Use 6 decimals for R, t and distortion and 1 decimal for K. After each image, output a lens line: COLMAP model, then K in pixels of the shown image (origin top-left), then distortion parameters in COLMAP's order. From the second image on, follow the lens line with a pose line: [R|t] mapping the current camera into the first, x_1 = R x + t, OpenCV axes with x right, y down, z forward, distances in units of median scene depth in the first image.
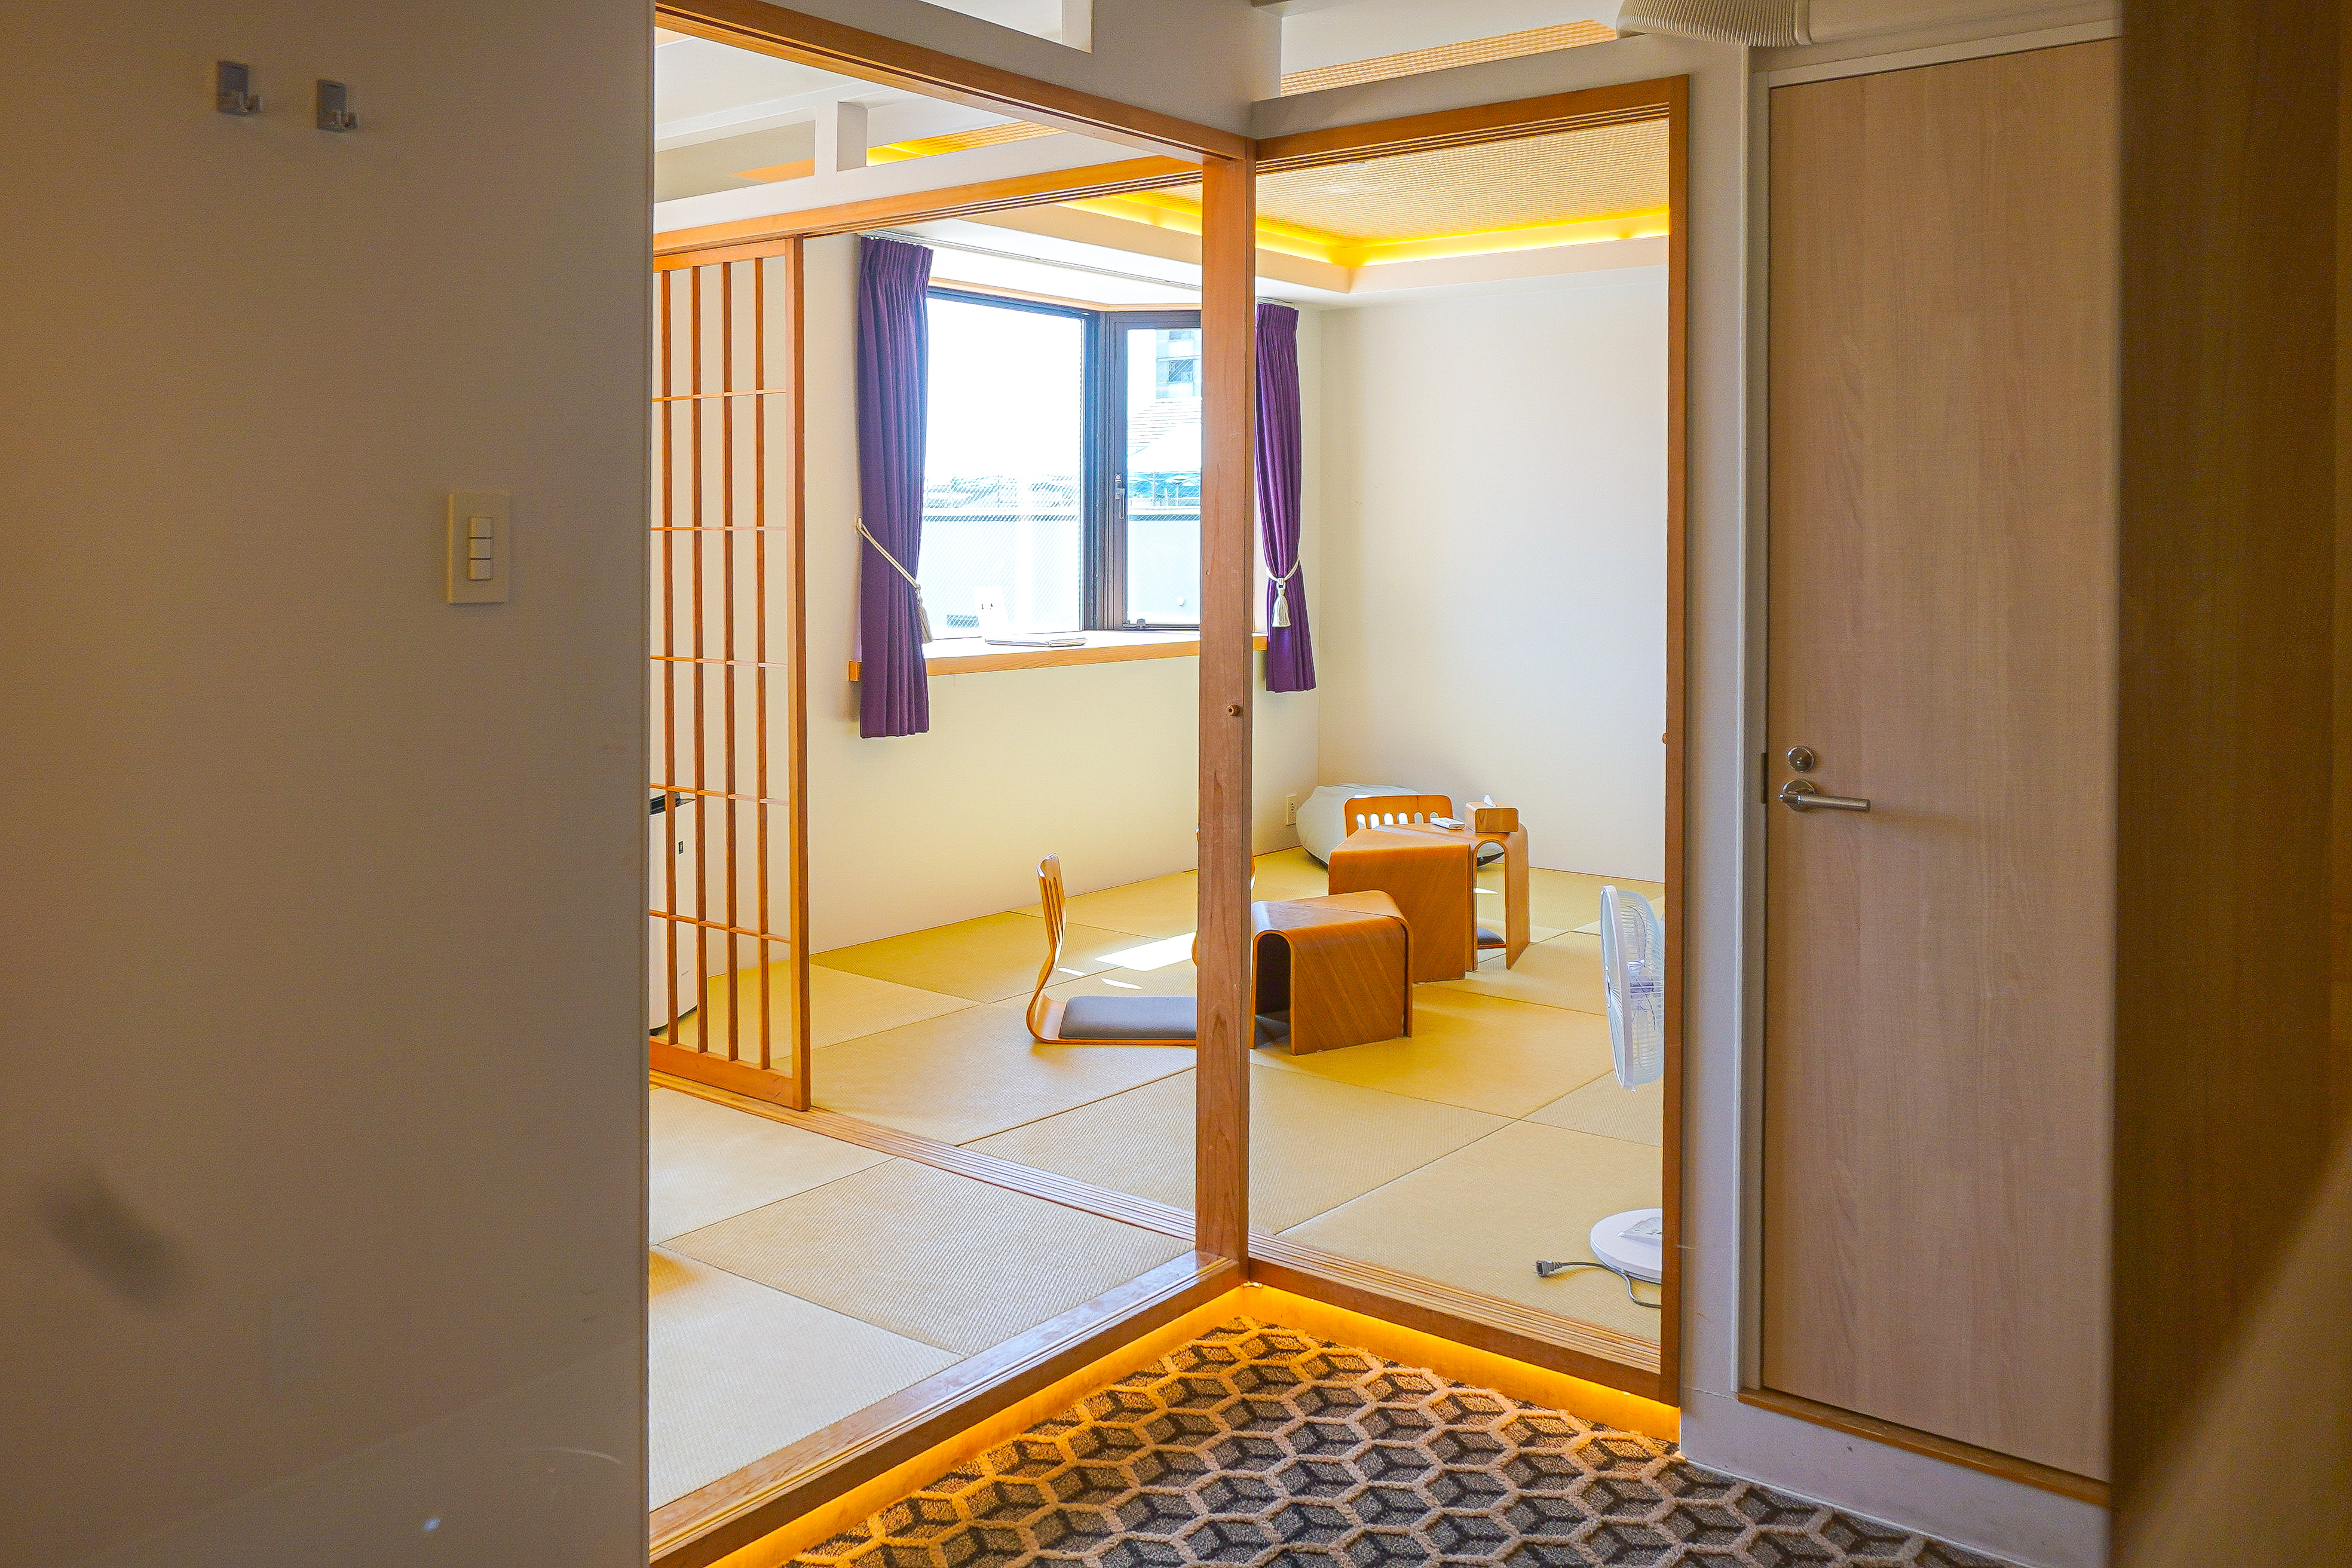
lens RADIAL K [[1893.2, 0, 1210.4], [0, 1893.2, 557.8], [0, 0, 1]] dist [0.007430, -0.003454]
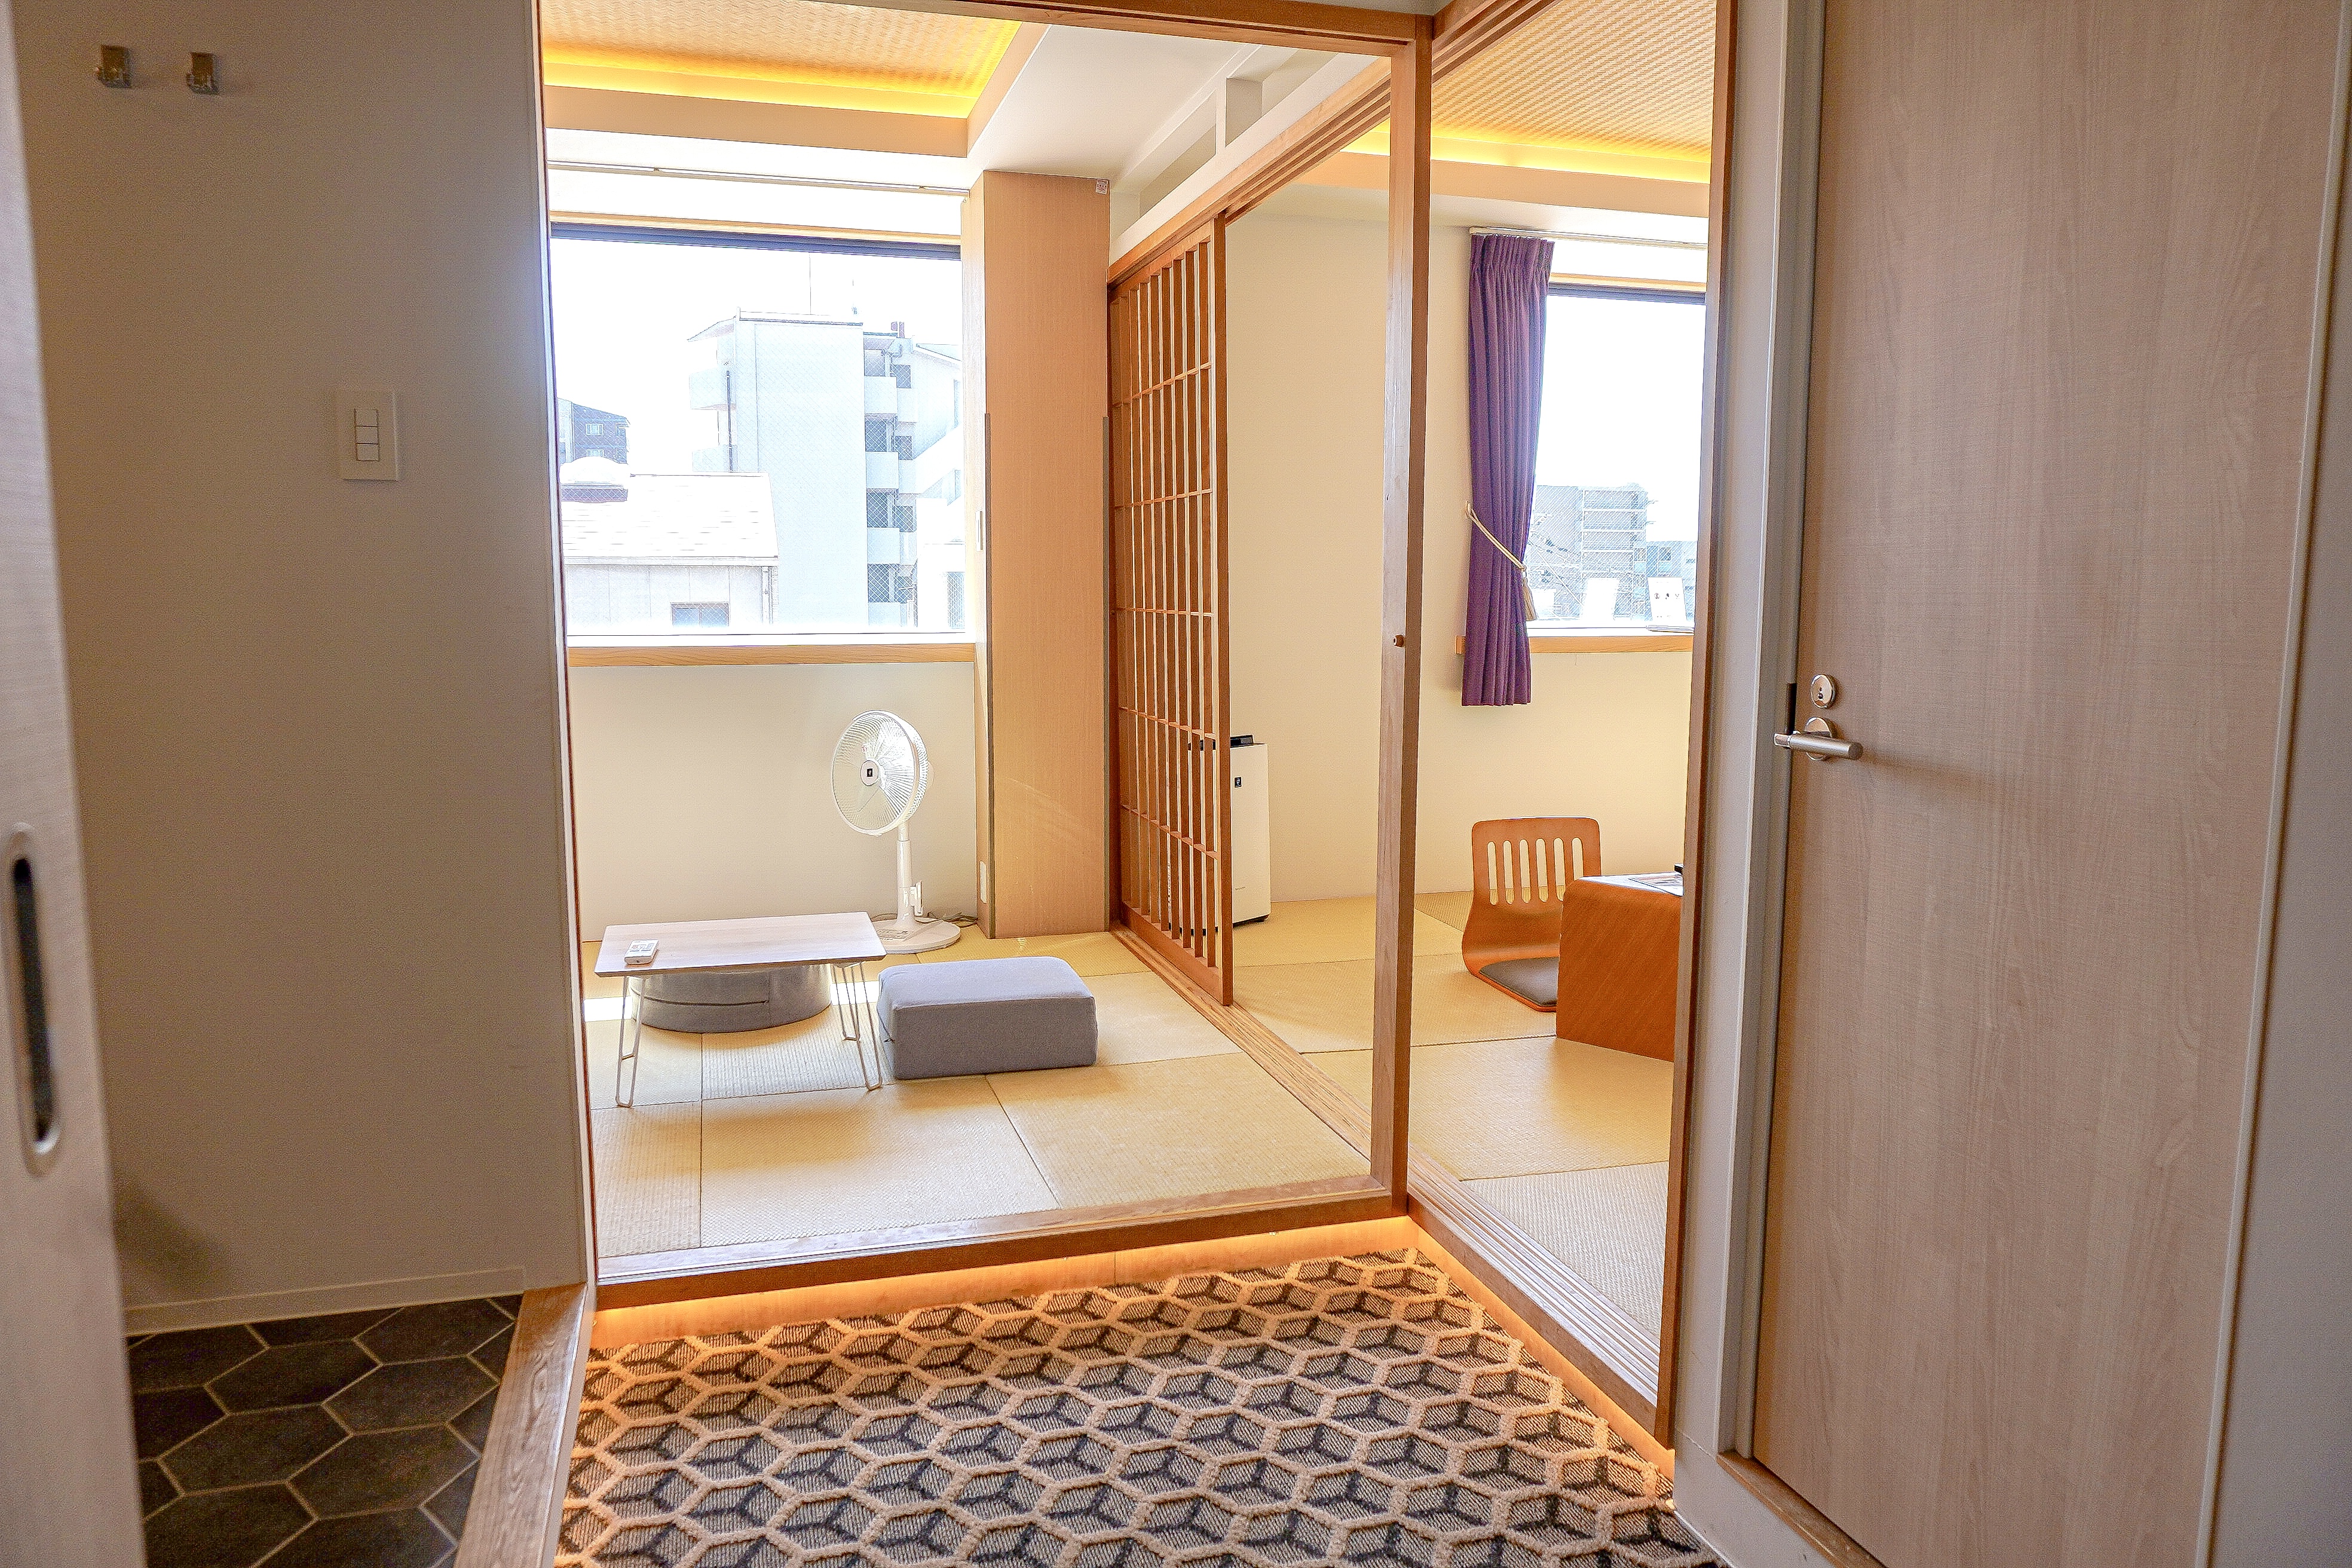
lens RADIAL K [[1588.2, 0, 1183.1], [0, 1588.2, 787.6], [0, 0, 1]] dist [-0.037271, 0.022551]
pose [[0.808980, 0.074552, -0.583090, 0.295341], [-0.005628, 0.992862, 0.119135, 0.043989], [0.587809, -0.093096, 0.803625, 0.211074]]
